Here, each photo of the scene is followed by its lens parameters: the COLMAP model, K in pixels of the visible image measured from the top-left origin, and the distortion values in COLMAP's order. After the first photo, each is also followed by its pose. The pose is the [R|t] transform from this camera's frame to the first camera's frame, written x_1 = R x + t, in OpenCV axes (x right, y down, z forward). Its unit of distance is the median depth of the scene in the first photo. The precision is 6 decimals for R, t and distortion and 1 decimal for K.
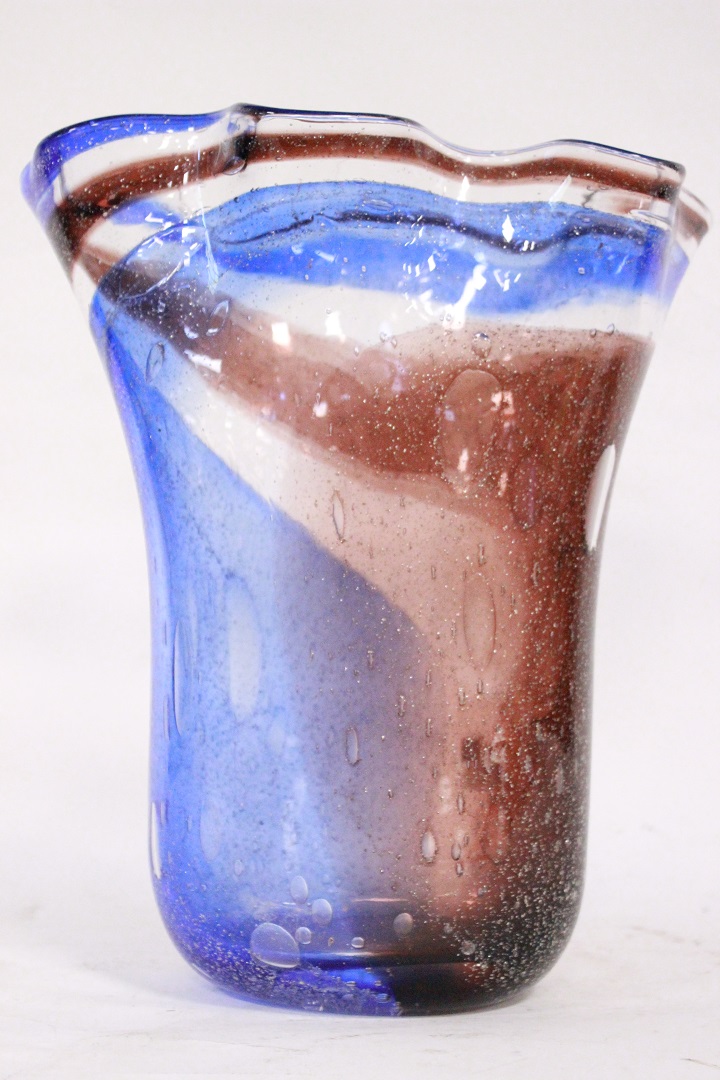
lens RADIAL K [[1737.8, 0, 359.3], [0, 1737.8, 532.2], [0, 0, 1]] dist [-0.032836, 0.000000]
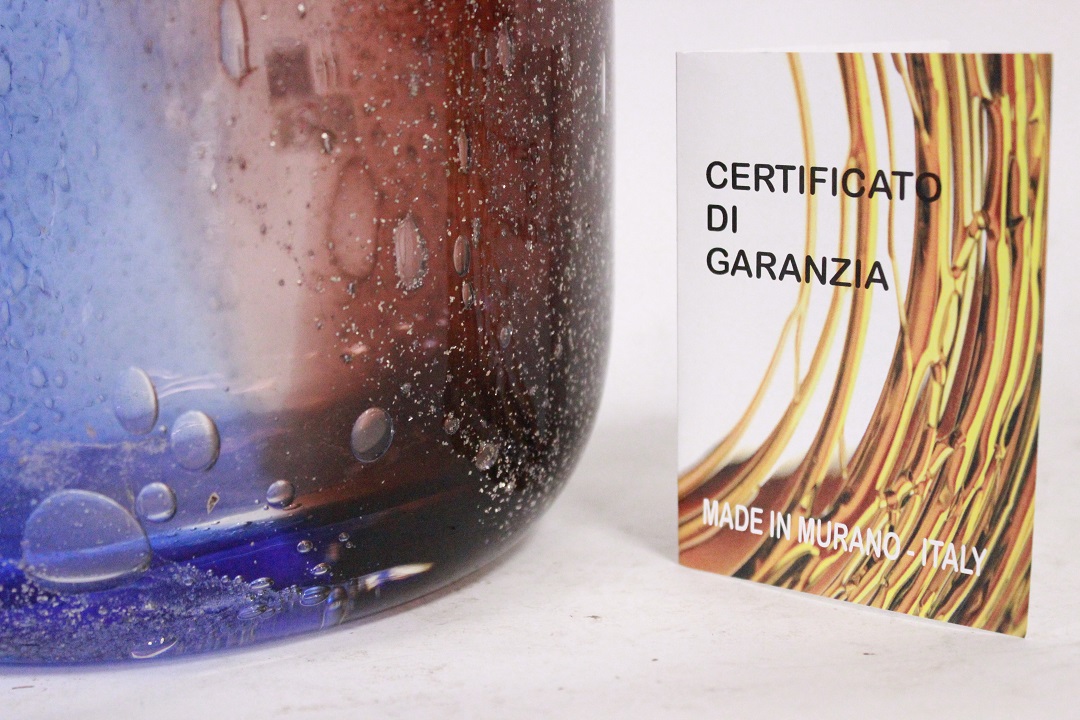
lens RADIAL K [[1737.8, 0, 538.3], [0, 1737.8, 353.1], [0, 0, 1]] dist [-0.032836, 0.000000]
pose [[0.859967, -0.165509, 0.482767, -0.148644], [0.056828, 0.971125, 0.231705, 0.102965], [-0.507176, -0.171824, 0.844541, 0.593823]]
